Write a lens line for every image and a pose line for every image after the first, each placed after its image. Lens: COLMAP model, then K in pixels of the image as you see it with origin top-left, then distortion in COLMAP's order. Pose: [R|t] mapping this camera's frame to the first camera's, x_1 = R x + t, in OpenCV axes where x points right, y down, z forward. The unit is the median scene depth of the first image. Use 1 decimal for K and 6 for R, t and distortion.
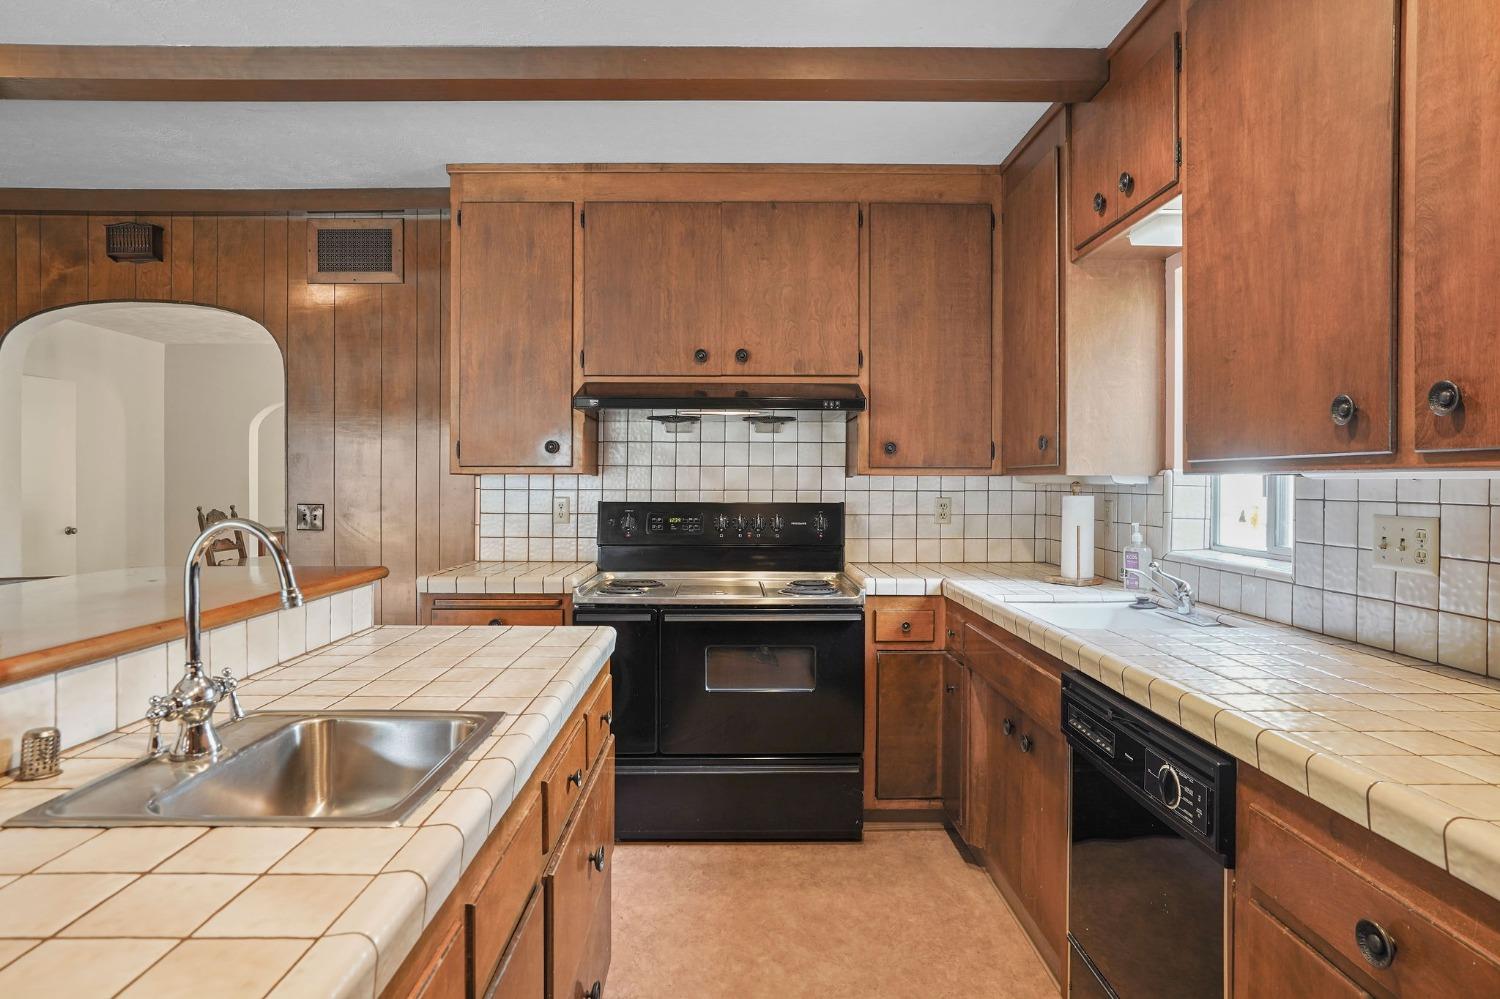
lens RADIAL K [[826.0, 0, 801.2], [0, 826.0, 493.6], [0, 0, 1]] dist [-0.036768, 0.023633]
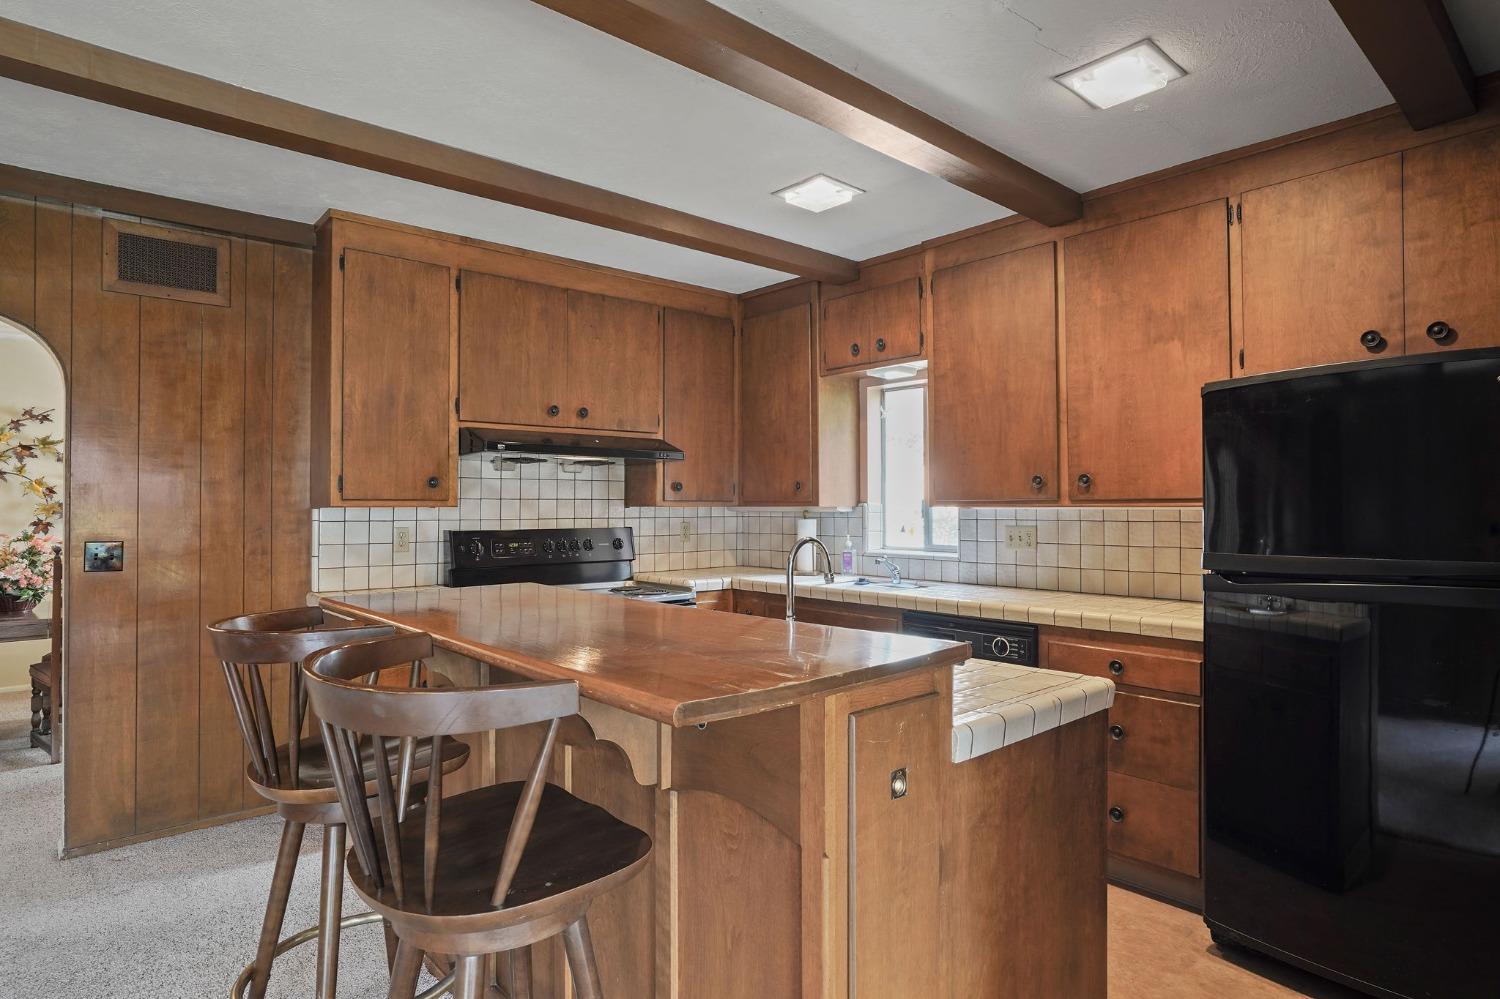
lens RADIAL K [[826.0, 0, 767.6], [0, 826.0, 495.5], [0, 0, 1]] dist [-0.036768, 0.023633]
pose [[0.751379, 0.004257, 0.659858, -0.694043], [0.014041, 0.999650, -0.022437, -0.008000], [-0.659722, 0.026124, 0.751056, -0.133002]]
